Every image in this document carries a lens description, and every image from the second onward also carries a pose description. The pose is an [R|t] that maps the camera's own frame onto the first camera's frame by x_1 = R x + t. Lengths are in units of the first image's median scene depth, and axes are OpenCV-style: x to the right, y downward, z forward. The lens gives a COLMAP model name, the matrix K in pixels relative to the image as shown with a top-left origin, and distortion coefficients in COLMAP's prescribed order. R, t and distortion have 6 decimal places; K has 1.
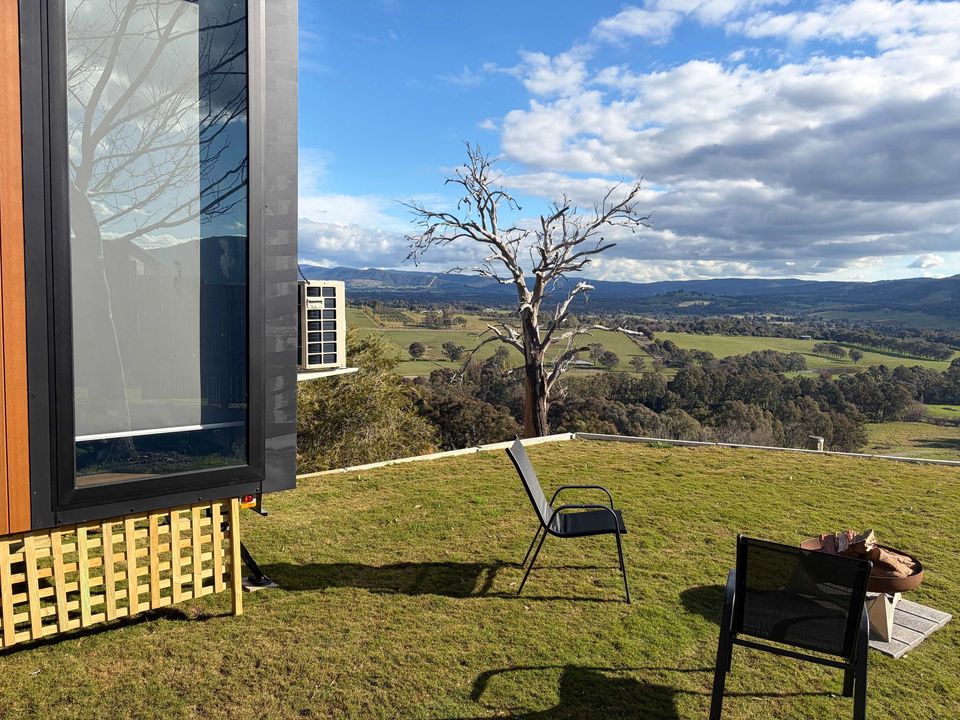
lens RADIAL K [[718.8, 0, 485.3], [0, 718.8, 365.1], [0, 0, 1]] dist [0.058624, -0.065975]
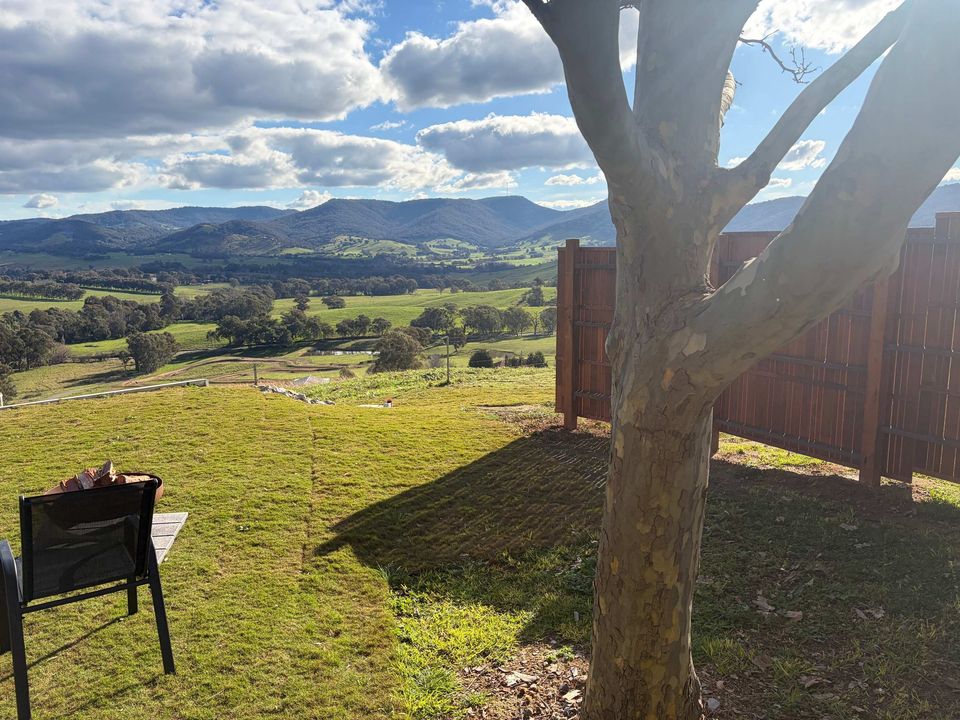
lens RADIAL K [[718.8, 0, 486.9], [0, 718.8, 369.7], [0, 0, 1]] dist [0.058624, -0.065975]
pose [[0.471931, -0.176324, 0.863824, -0.103187], [0.101754, 0.984142, 0.145292, 0.000455], [-0.875744, 0.019329, 0.482388, 0.021591]]
